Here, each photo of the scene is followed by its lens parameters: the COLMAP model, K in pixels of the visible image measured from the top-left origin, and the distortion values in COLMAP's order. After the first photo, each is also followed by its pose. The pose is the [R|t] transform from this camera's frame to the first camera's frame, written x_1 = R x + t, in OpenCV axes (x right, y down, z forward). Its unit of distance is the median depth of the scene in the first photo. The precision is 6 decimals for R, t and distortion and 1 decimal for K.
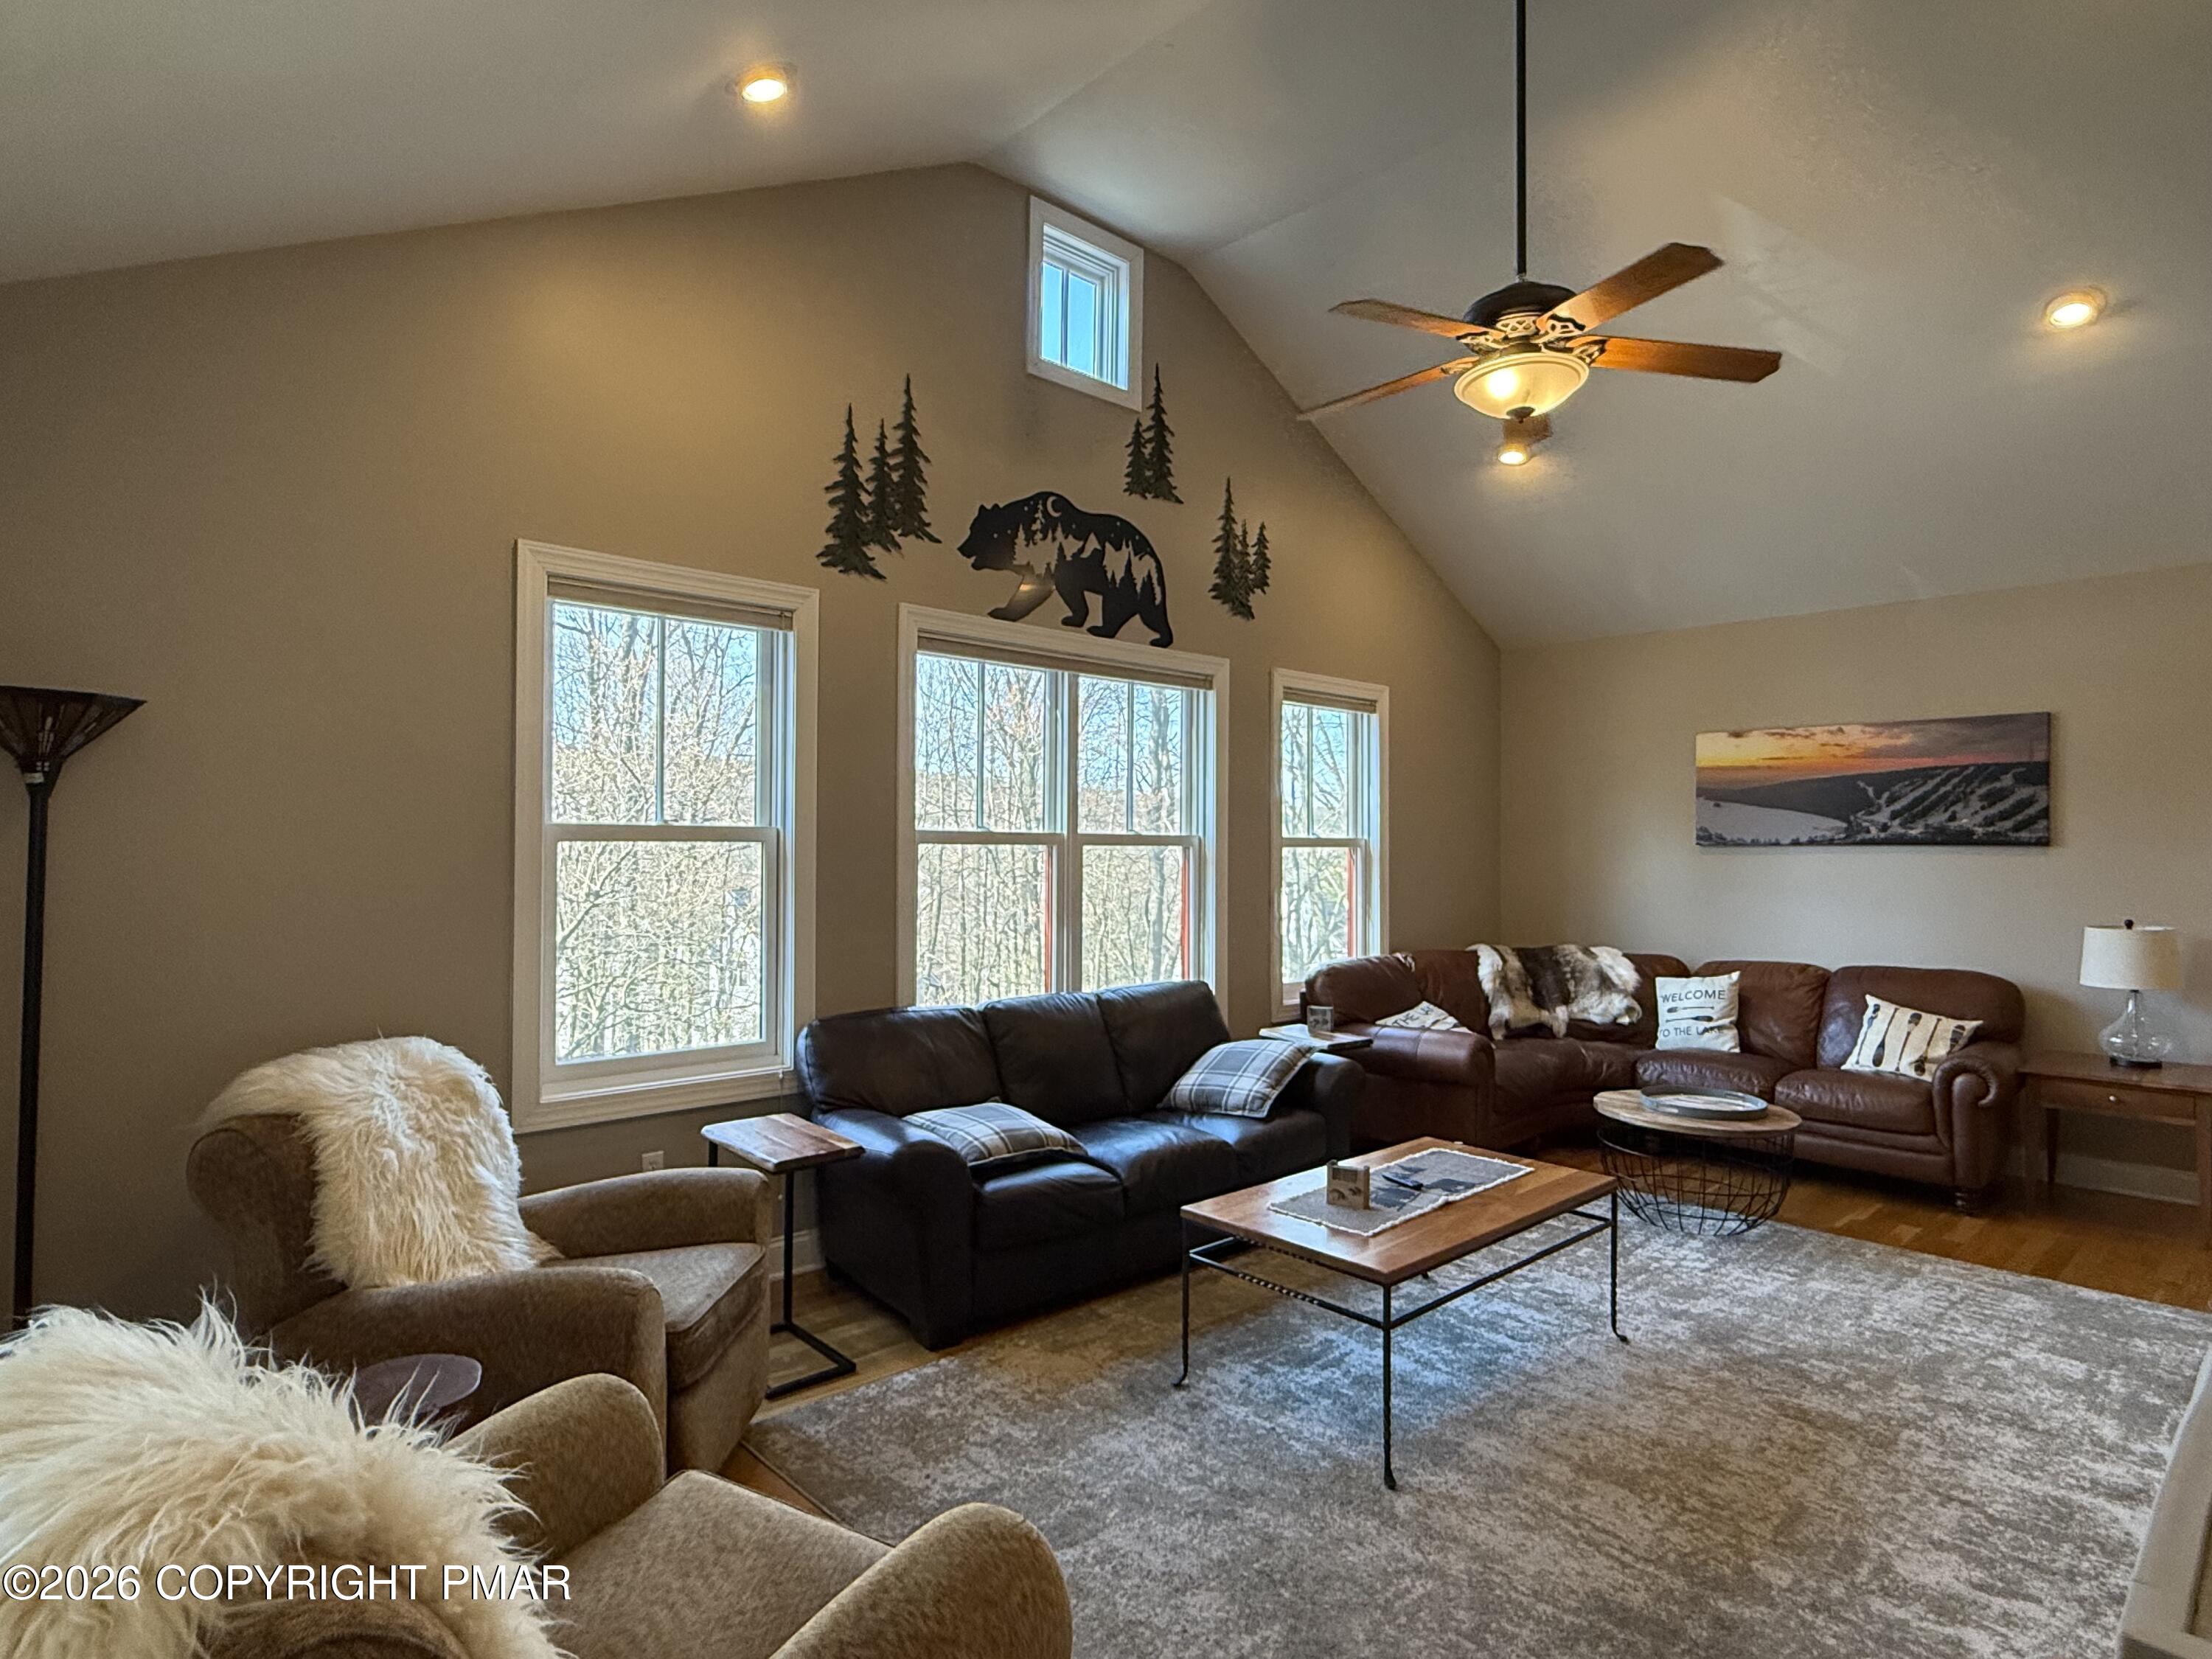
lens RADIAL K [[1199.6, 0, 1102.6], [0, 1199.6, 825.1], [0, 0, 1]] dist [0.003881, -0.001002]
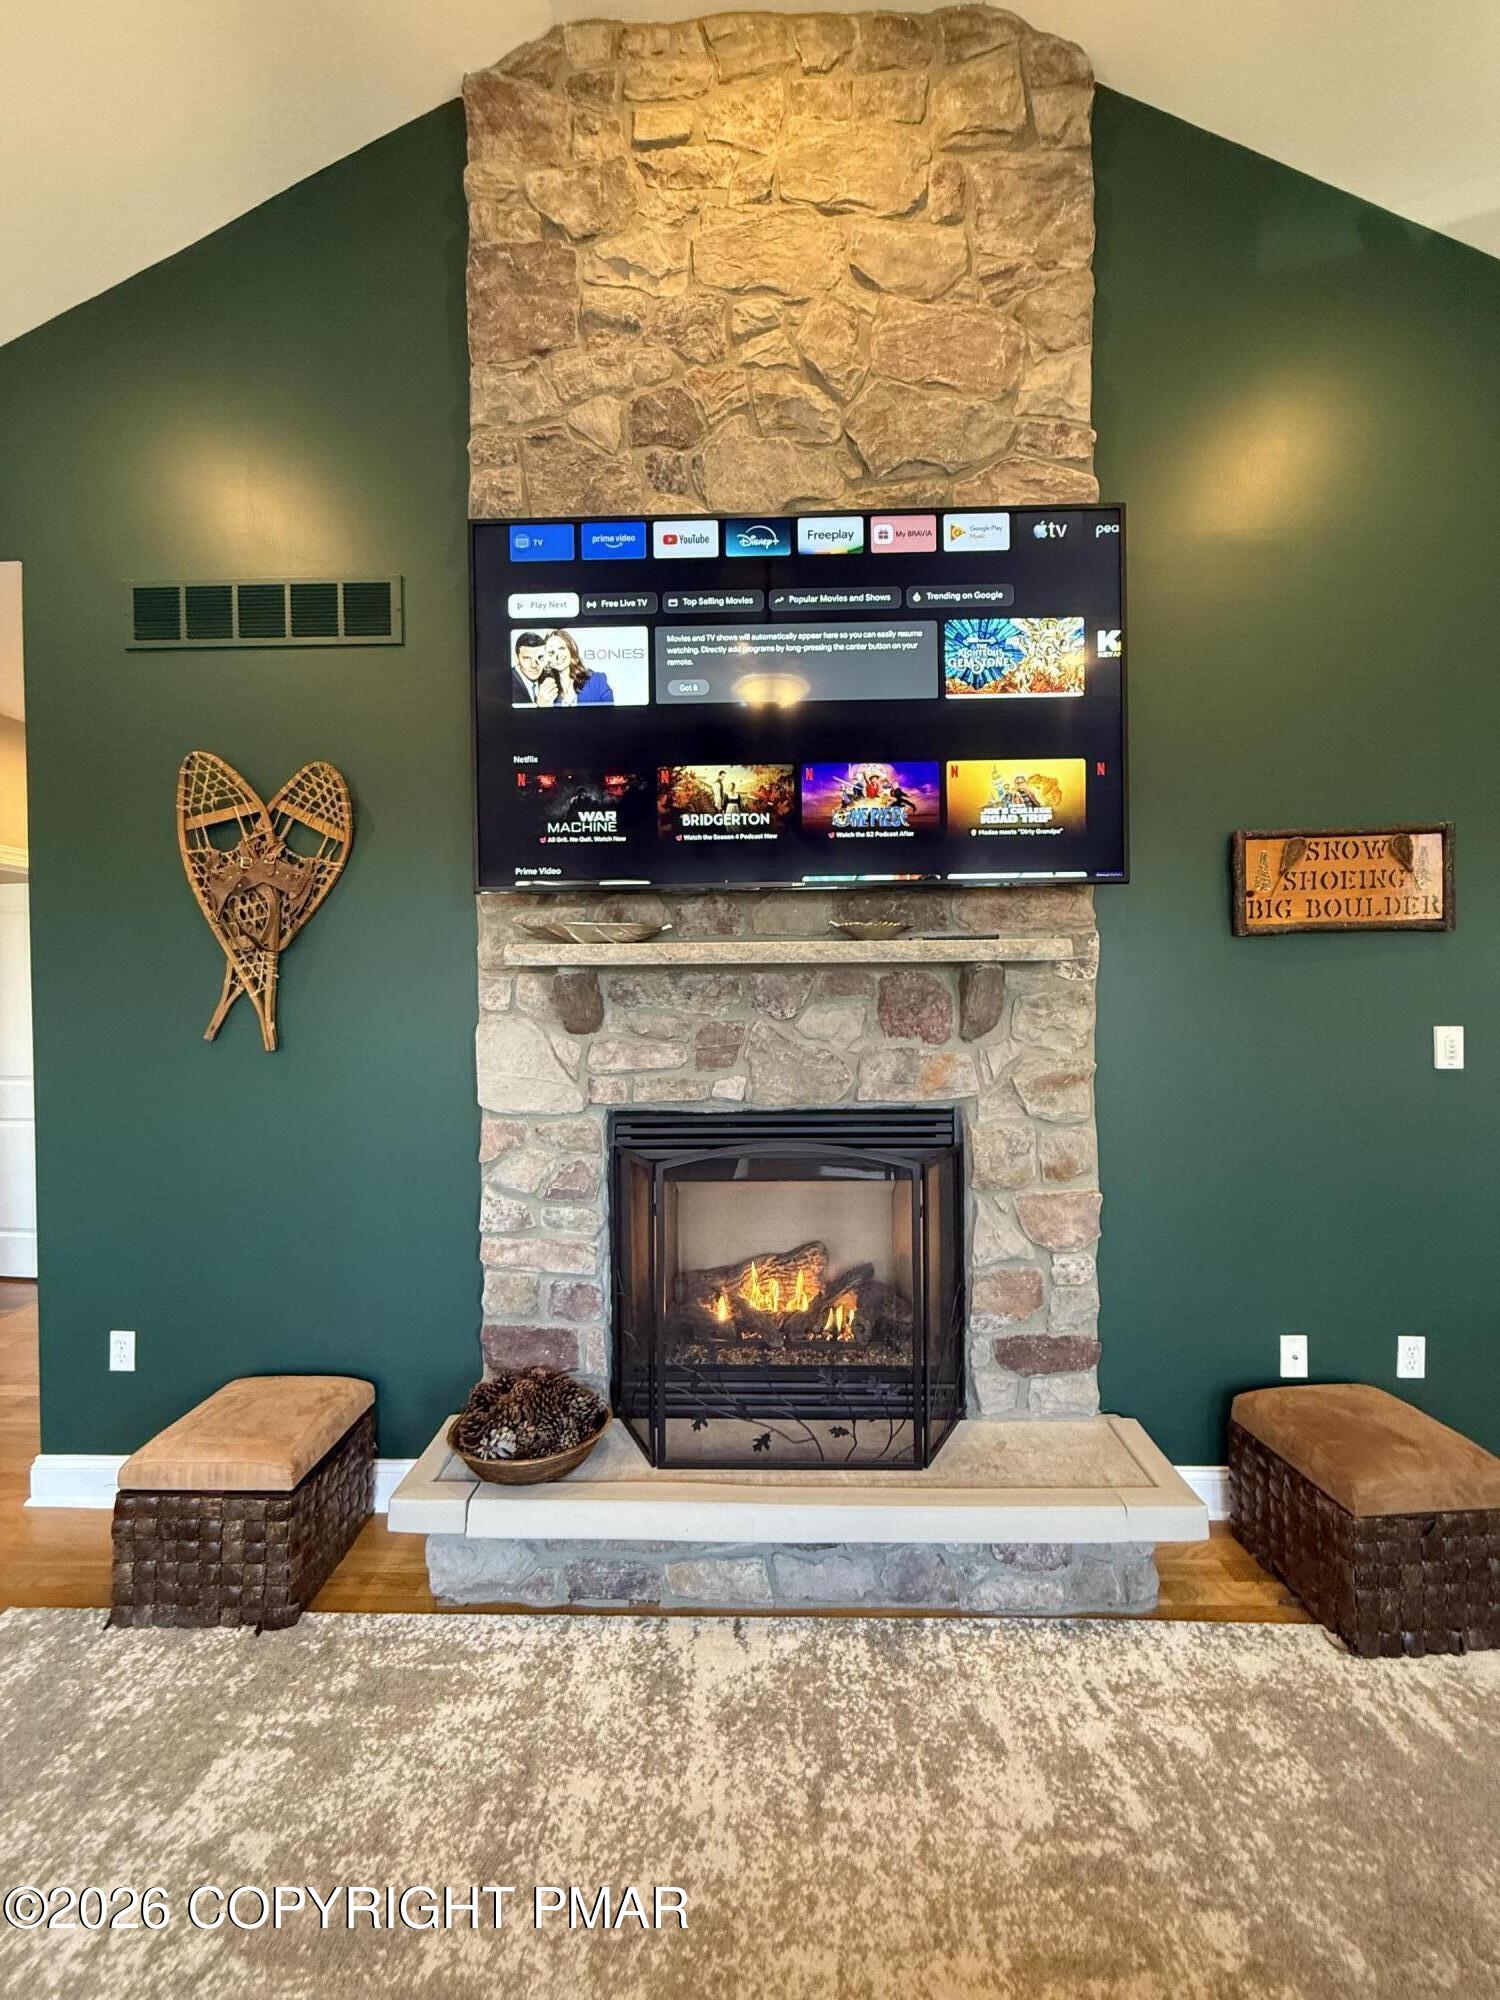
lens RADIAL K [[792.9, 0, 744.5], [0, 792.9, 997.3], [0, 0, 1]] dist [0.000761, -0.000275]
pose [[-0.712990, -0.005359, 0.701154, 0.221887], [-0.007957, 0.999968, -0.000449, 0.017805], [-0.701129, -0.005899, -0.713010, 0.819325]]
